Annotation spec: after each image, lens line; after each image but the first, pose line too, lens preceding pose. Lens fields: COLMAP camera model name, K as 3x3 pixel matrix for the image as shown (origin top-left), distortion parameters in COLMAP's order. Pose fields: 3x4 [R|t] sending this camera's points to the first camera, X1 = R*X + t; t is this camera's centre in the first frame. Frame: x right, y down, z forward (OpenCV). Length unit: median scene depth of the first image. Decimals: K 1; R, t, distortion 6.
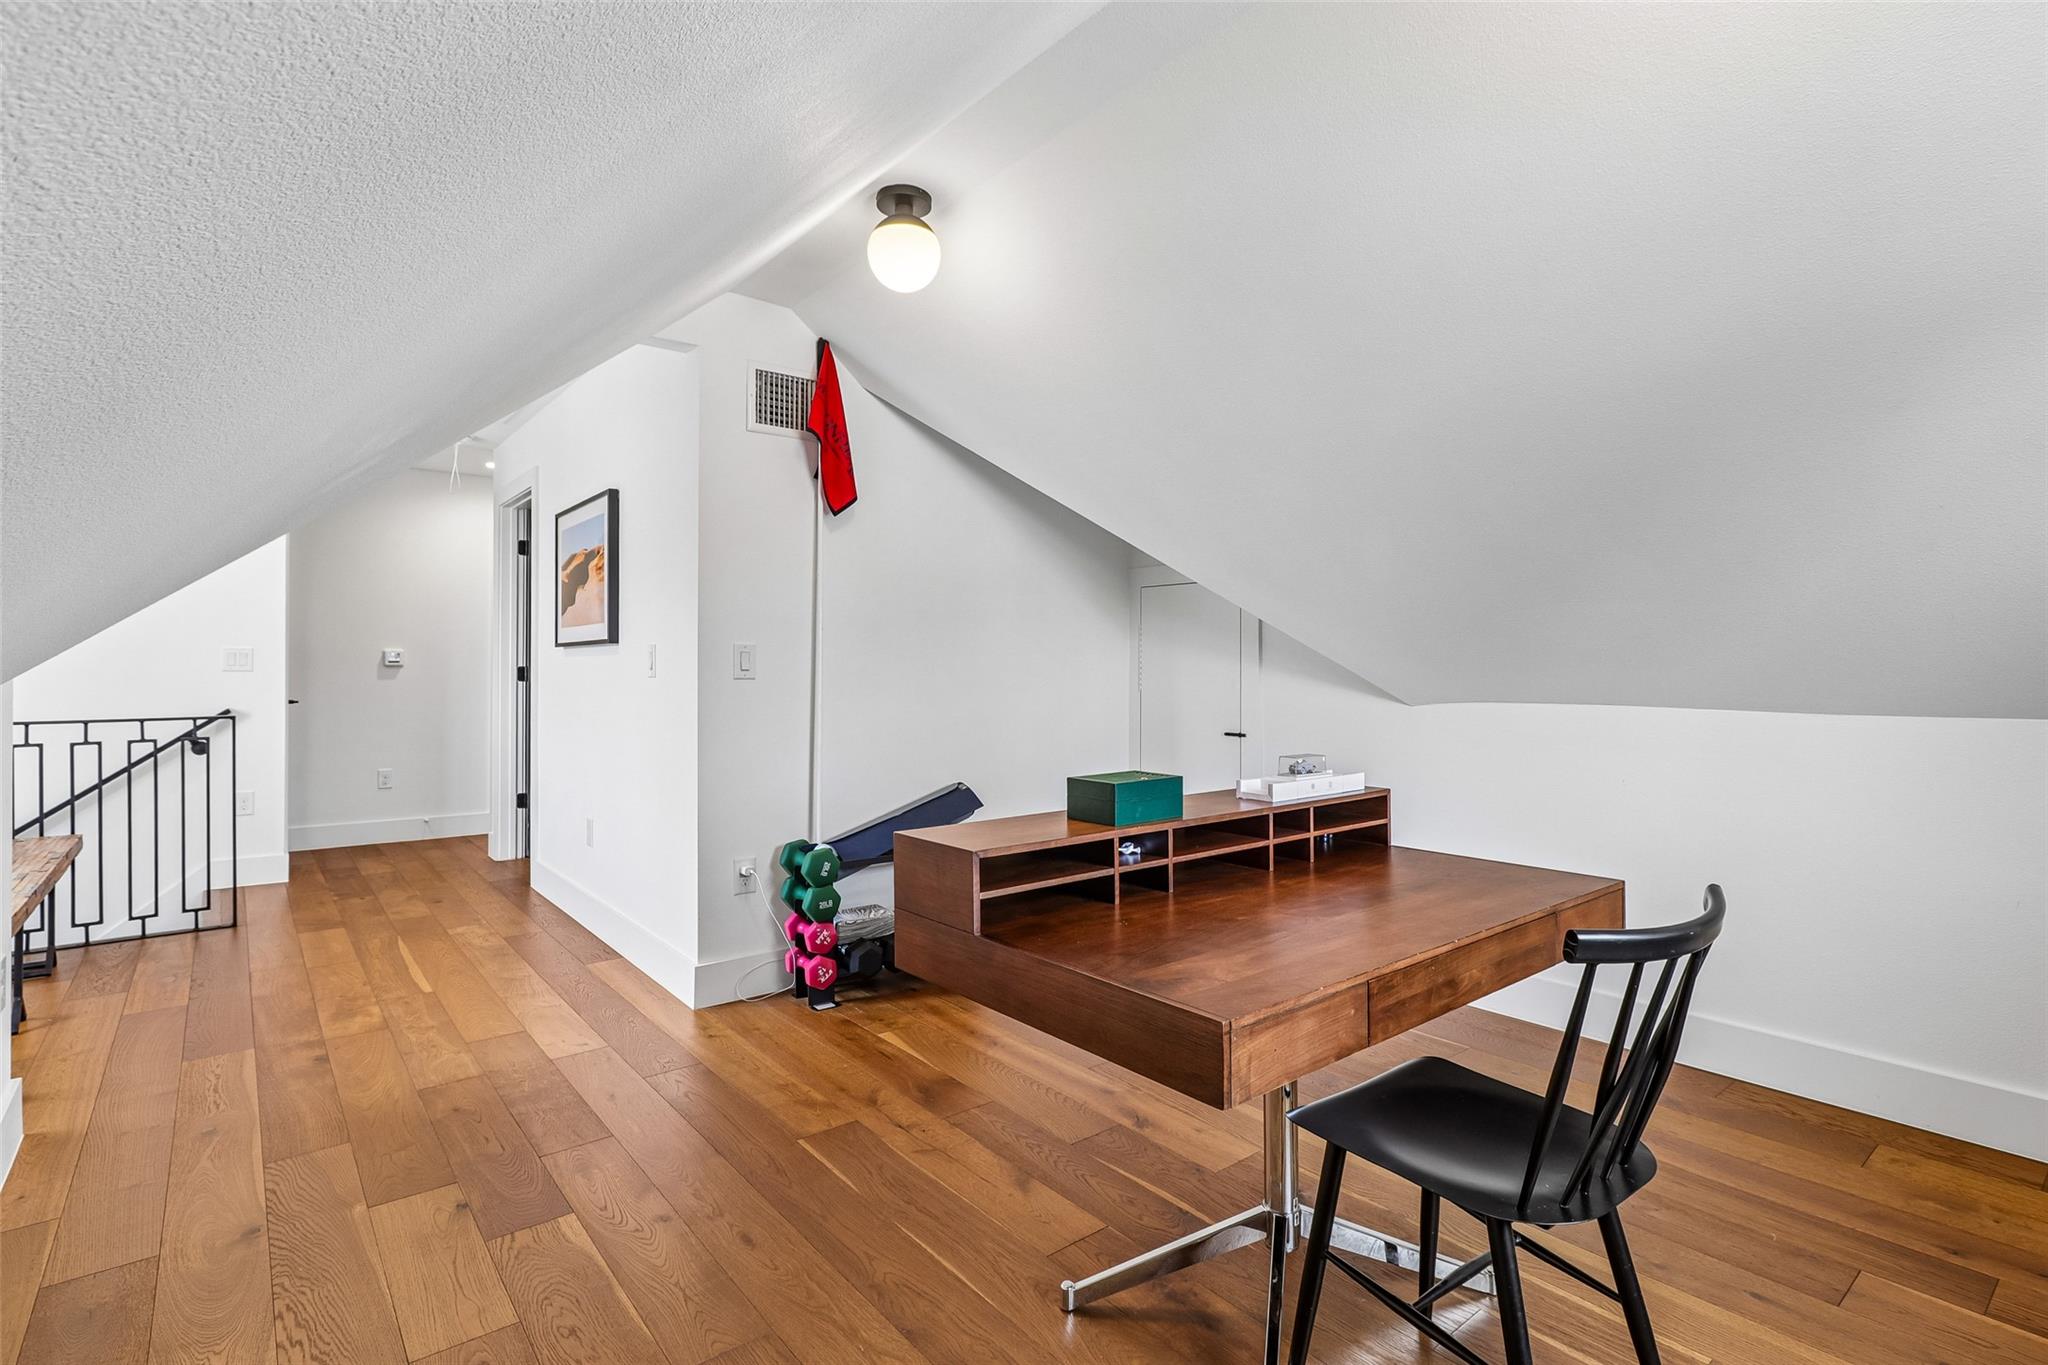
lens RADIAL K [[973.8, 0, 1039.0], [0, 973.8, 674.3], [0, 0, 1]] dist [0.007250, -0.002706]
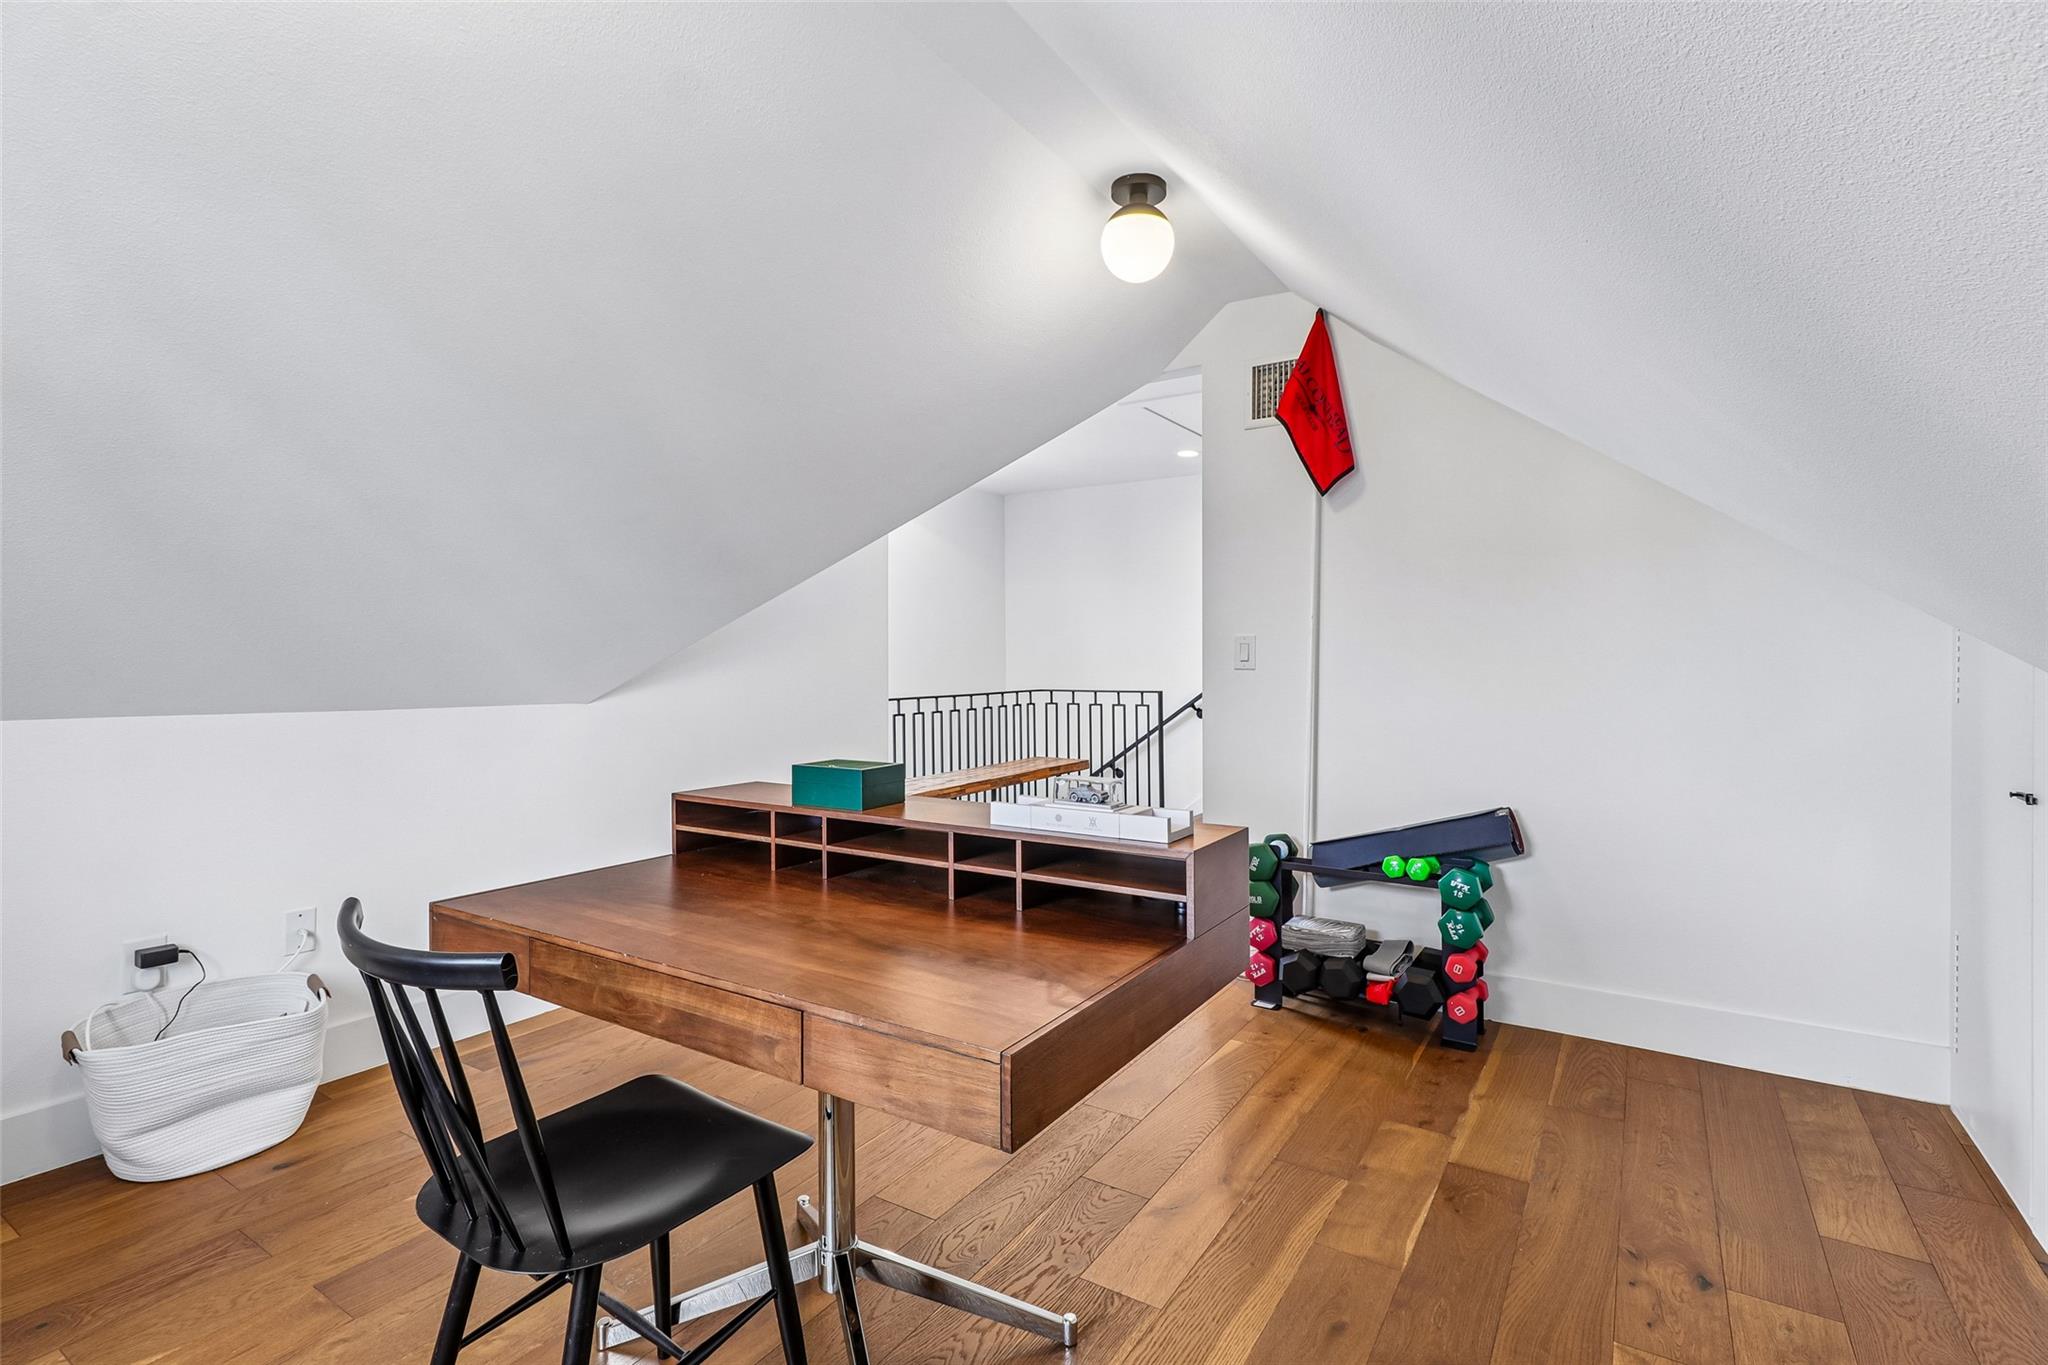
lens RADIAL K [[973.8, 0, 1042.9], [0, 973.8, 677.9], [0, 0, 1]] dist [0.007250, -0.002706]
pose [[0.313328, 0.020348, -0.949427, 0.782789], [-0.006933, 0.999793, 0.019139, -0.005834], [0.949620, 0.000585, 0.313404, 0.595114]]
